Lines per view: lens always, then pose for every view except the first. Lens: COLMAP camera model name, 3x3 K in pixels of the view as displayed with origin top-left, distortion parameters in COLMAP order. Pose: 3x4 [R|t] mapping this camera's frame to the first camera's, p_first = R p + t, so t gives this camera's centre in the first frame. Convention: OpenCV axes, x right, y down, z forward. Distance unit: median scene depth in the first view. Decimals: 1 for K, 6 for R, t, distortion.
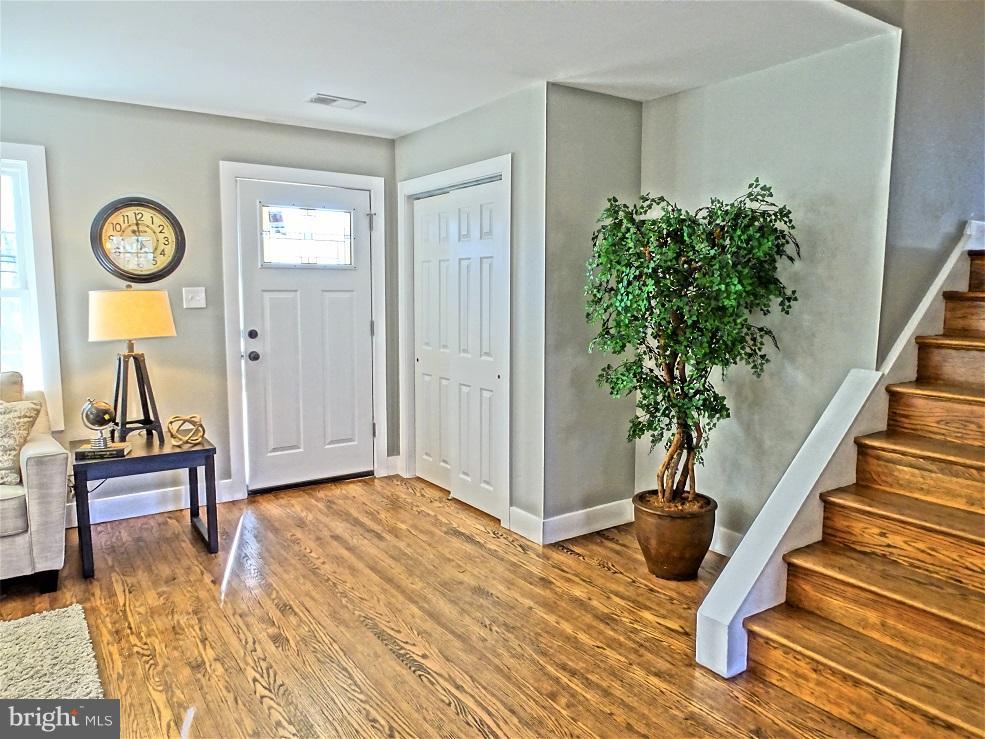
lens RADIAL K [[698.3, 0, 496.3], [0, 698.3, 368.0], [0, 0, 1]] dist [-0.006628, 0.000964]
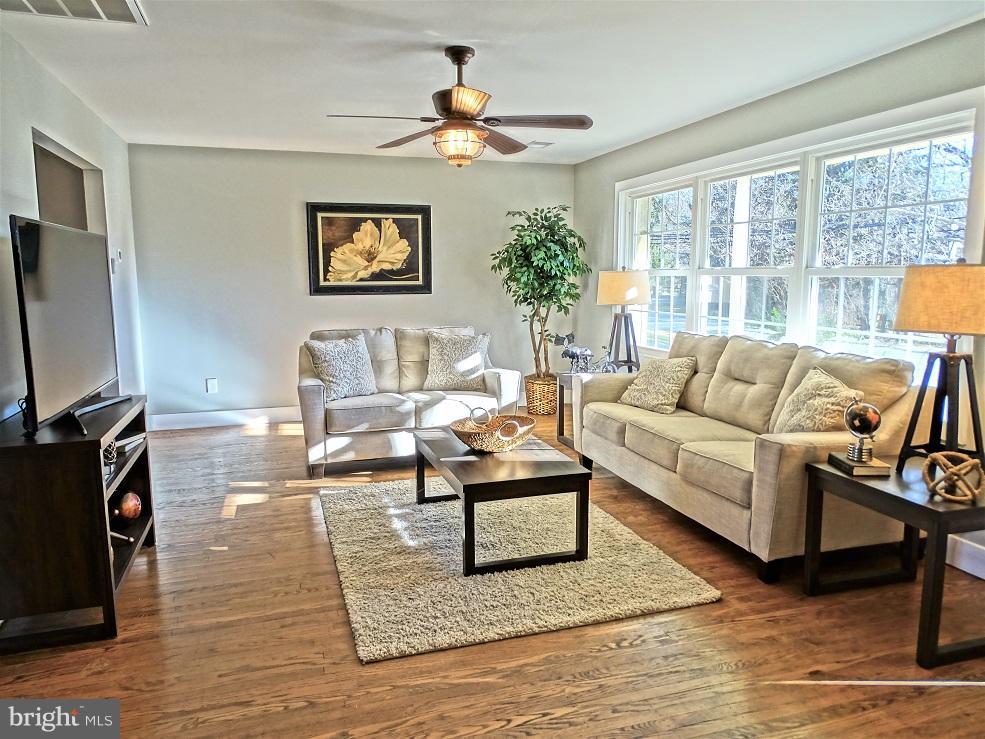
lens RADIAL K [[698.3, 0, 494.7], [0, 698.3, 370.7], [0, 0, 1]] dist [-0.006628, 0.000964]
pose [[-0.289842, 0.131506, -0.947997, 0.347810], [-0.113268, 0.978841, 0.170416, -0.085293], [0.950348, 0.156772, -0.268814, 0.890703]]
